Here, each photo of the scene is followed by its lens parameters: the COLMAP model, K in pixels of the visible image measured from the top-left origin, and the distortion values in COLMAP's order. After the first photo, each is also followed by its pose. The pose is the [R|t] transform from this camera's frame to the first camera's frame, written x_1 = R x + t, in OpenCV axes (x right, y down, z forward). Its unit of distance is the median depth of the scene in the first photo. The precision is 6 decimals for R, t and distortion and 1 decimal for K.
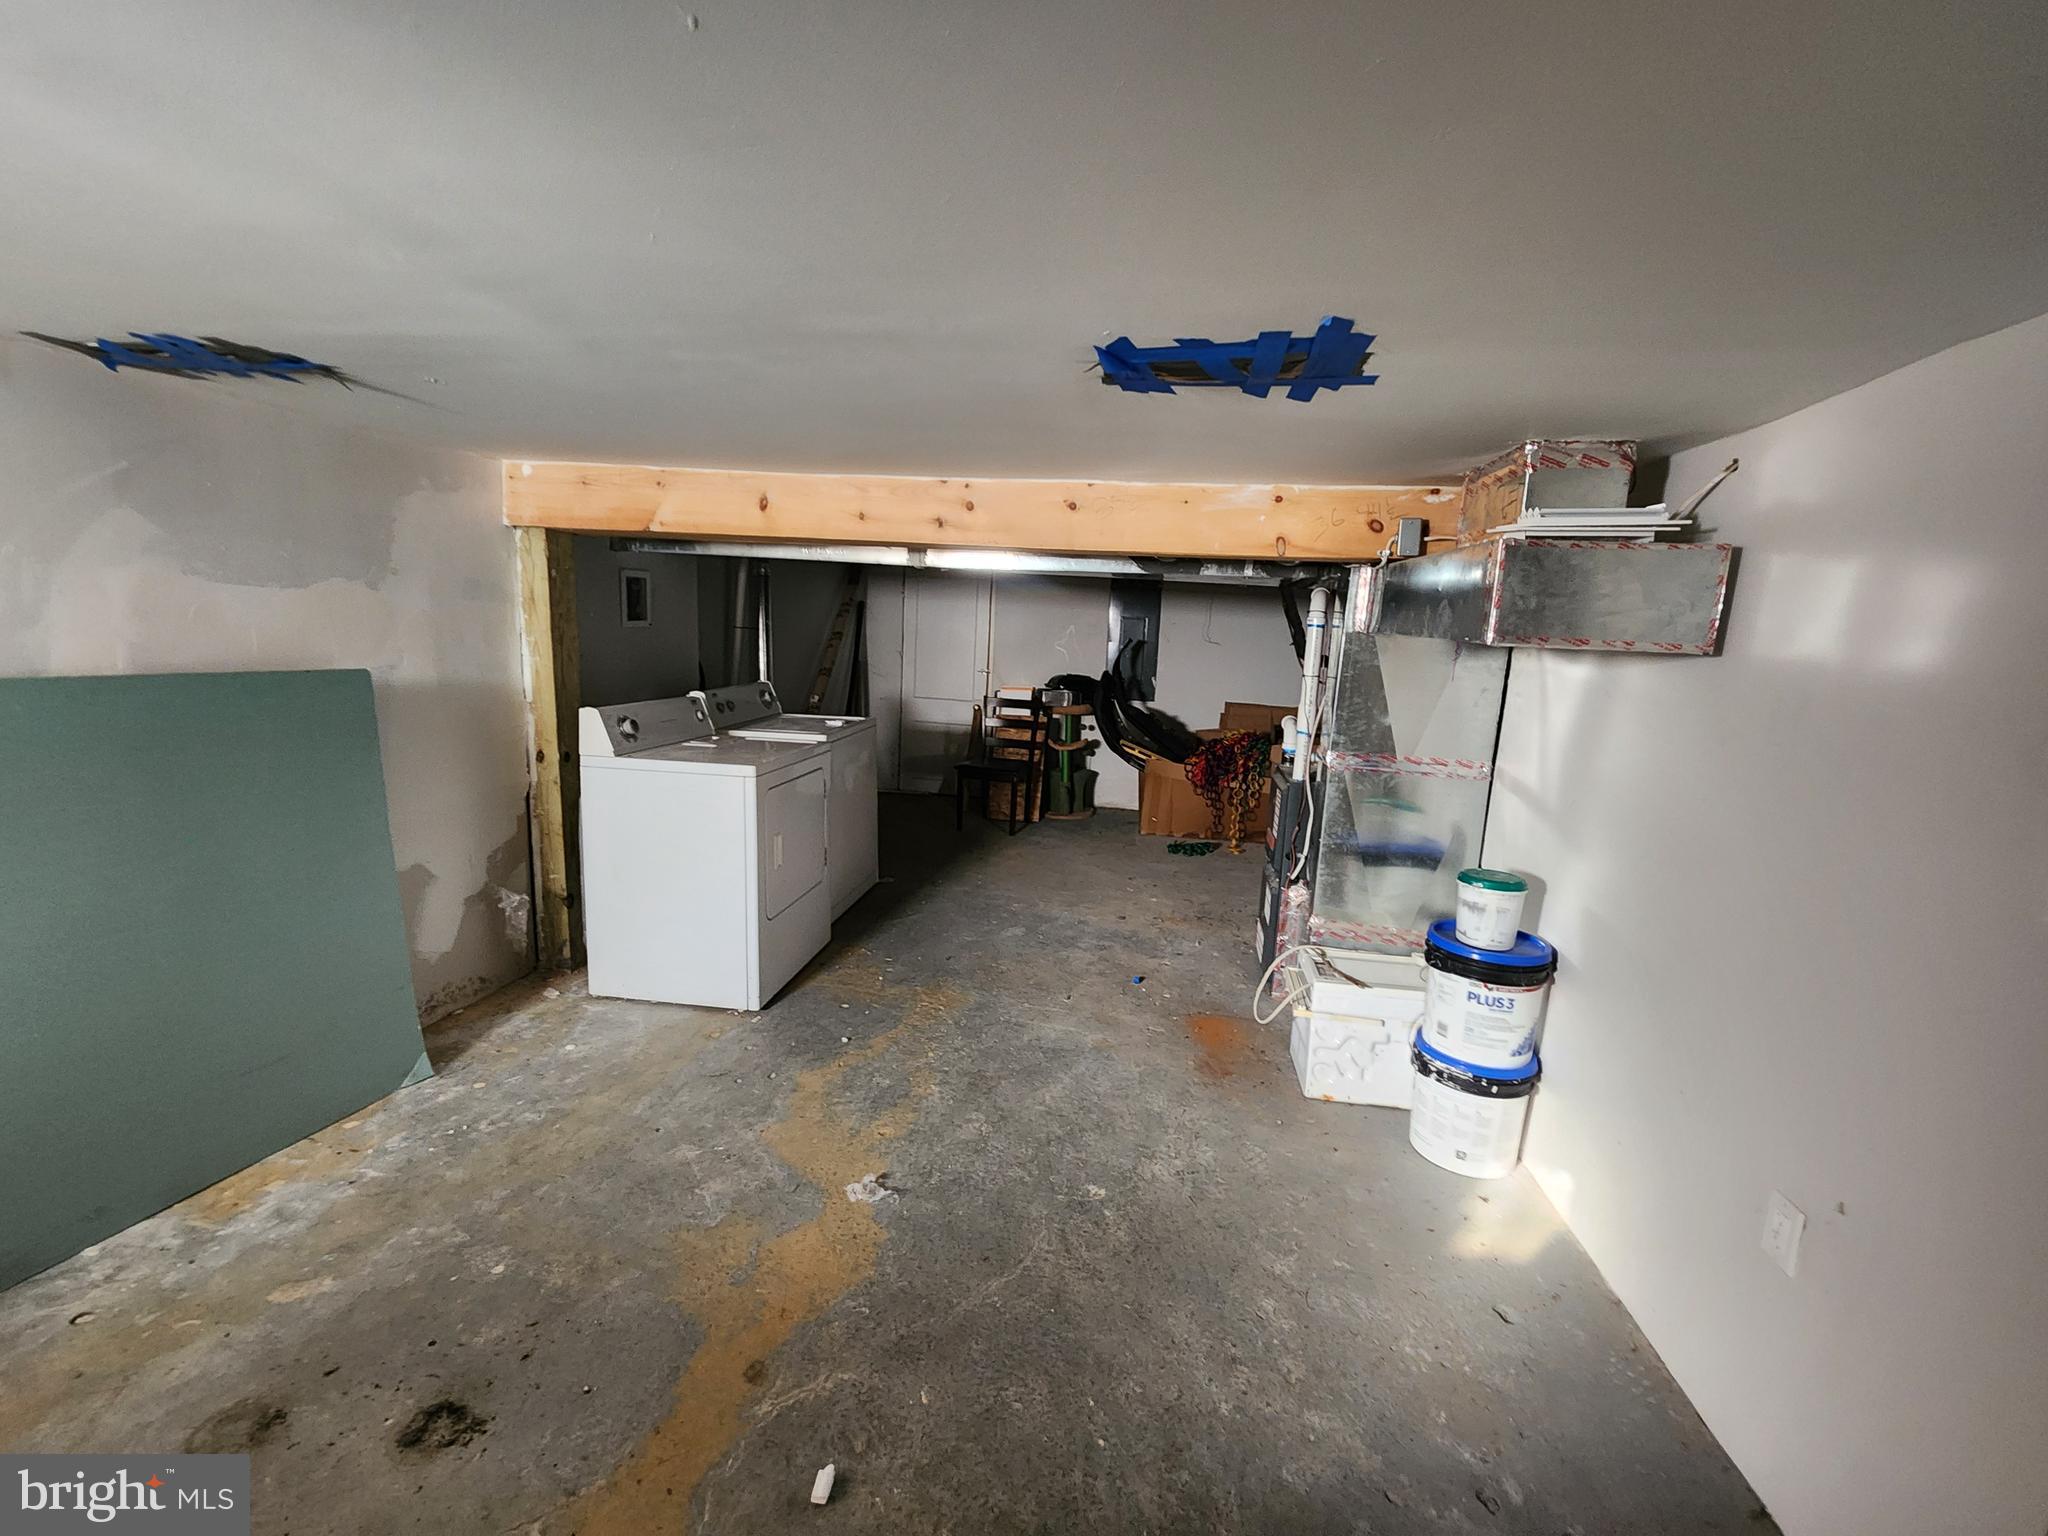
lens RADIAL K [[824.6, 0, 1053.6], [0, 824.6, 761.3], [0, 0, 1]] dist [-0.002654, -0.000207]
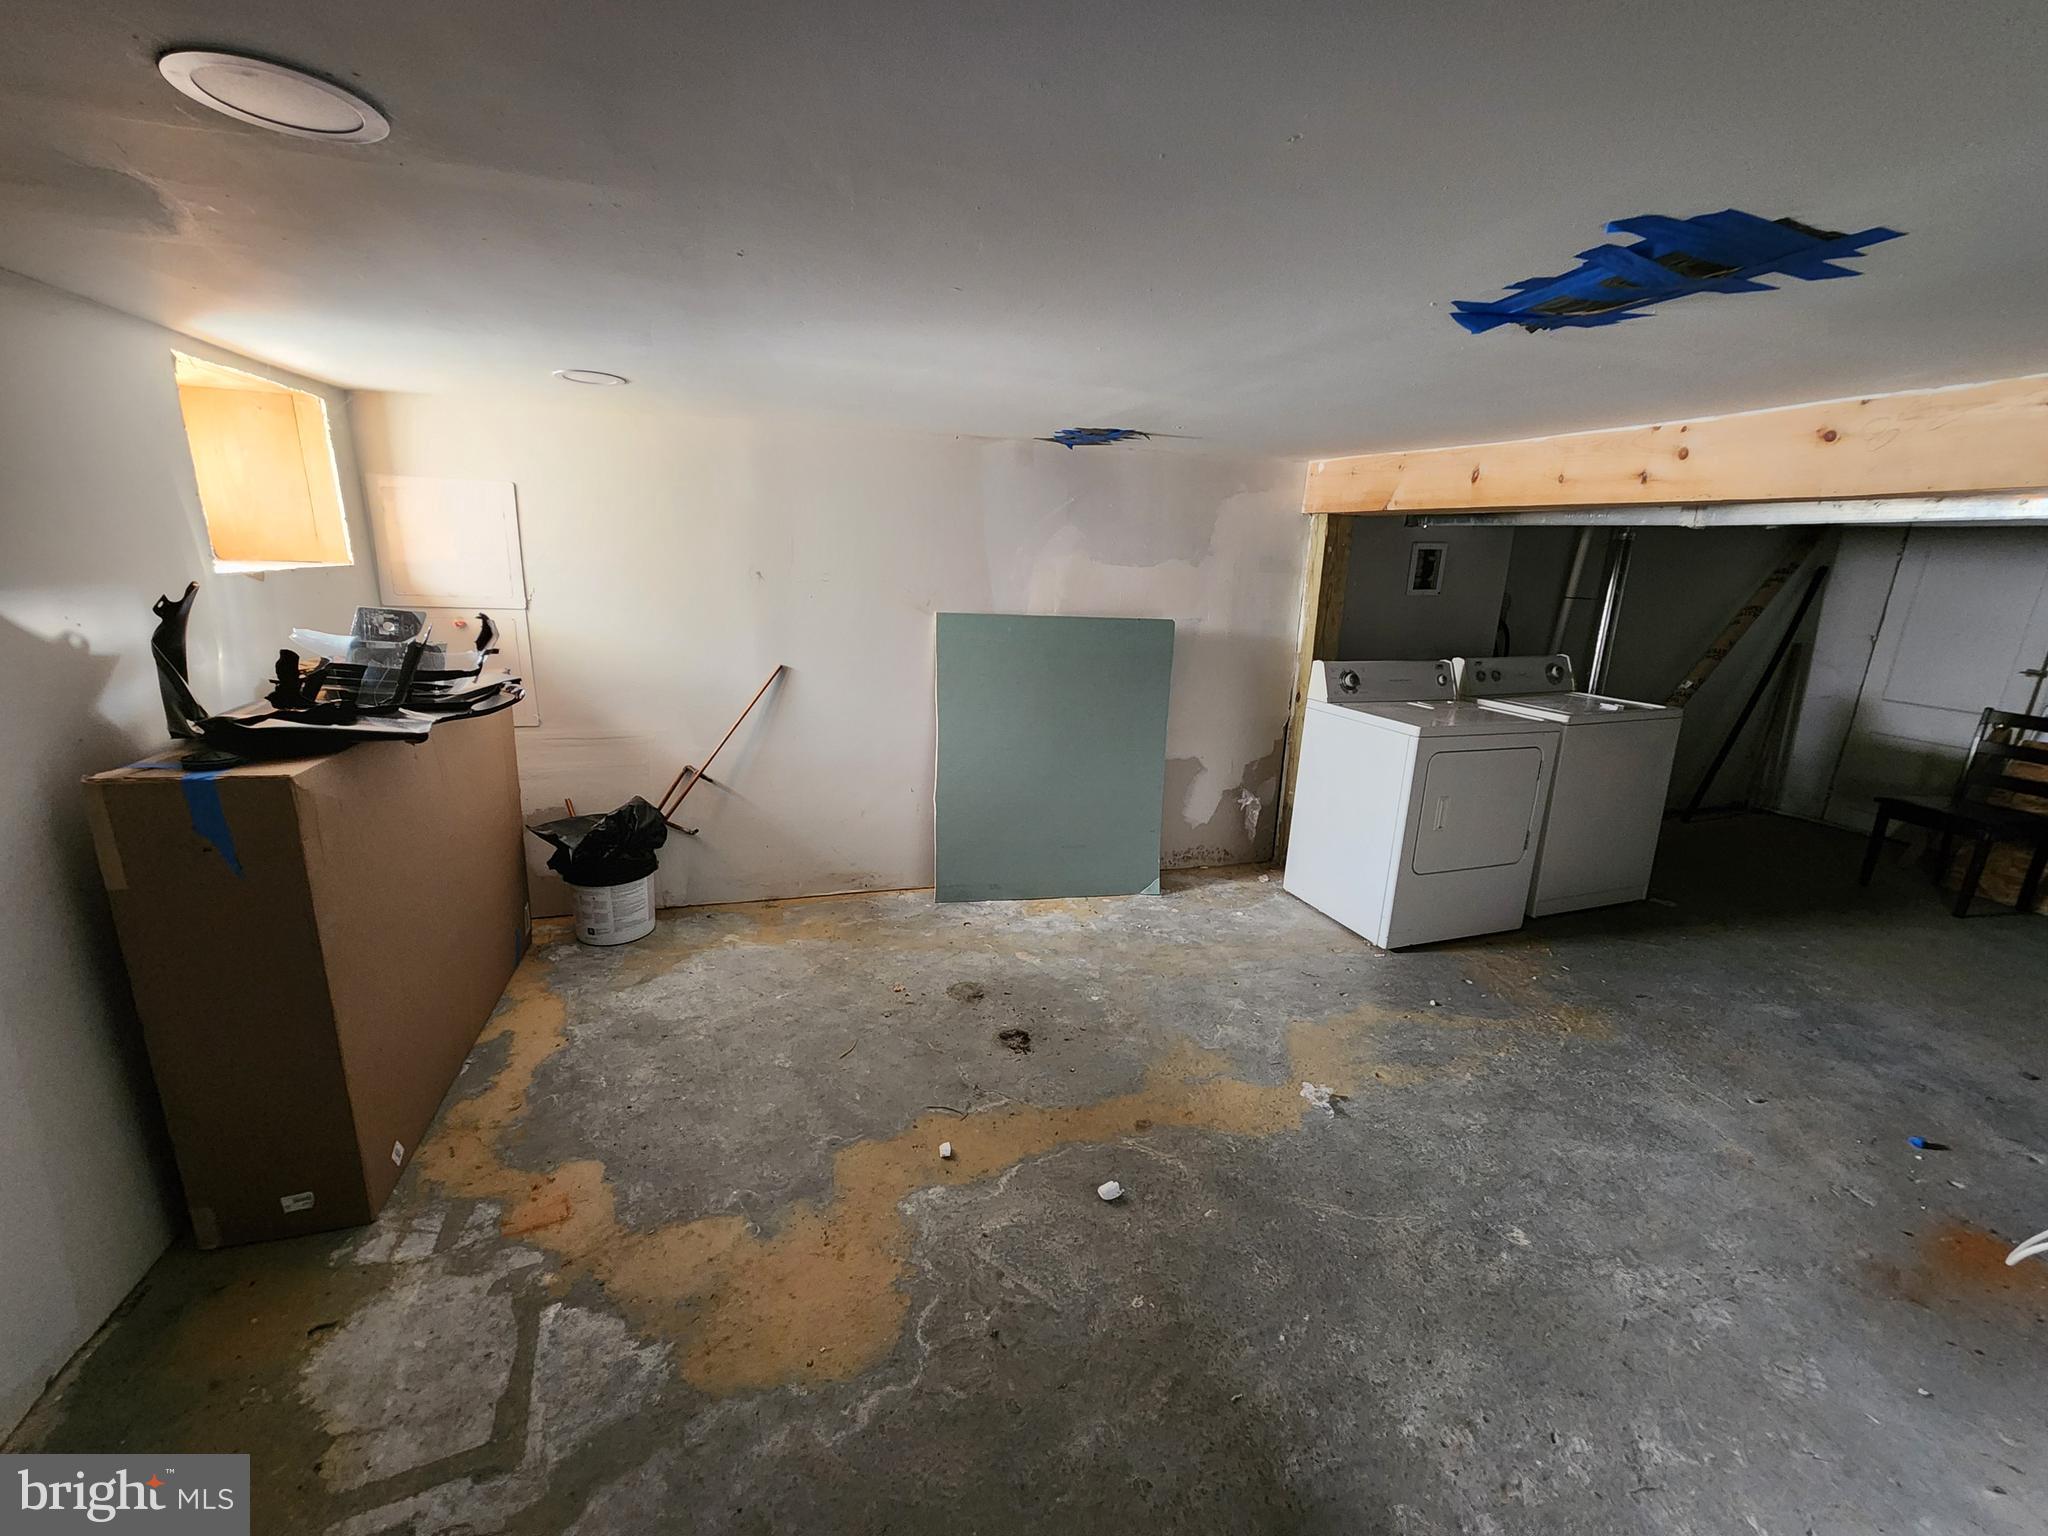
lens RADIAL K [[824.6, 0, 1053.6], [0, 824.6, 761.3], [0, 0, 1]] dist [-0.002654, -0.000207]
pose [[0.482525, 0.186116, -0.855880, 0.339273], [-0.154251, 0.979948, 0.126132, -0.012602], [0.862192, 0.071158, 0.501558, 0.058271]]
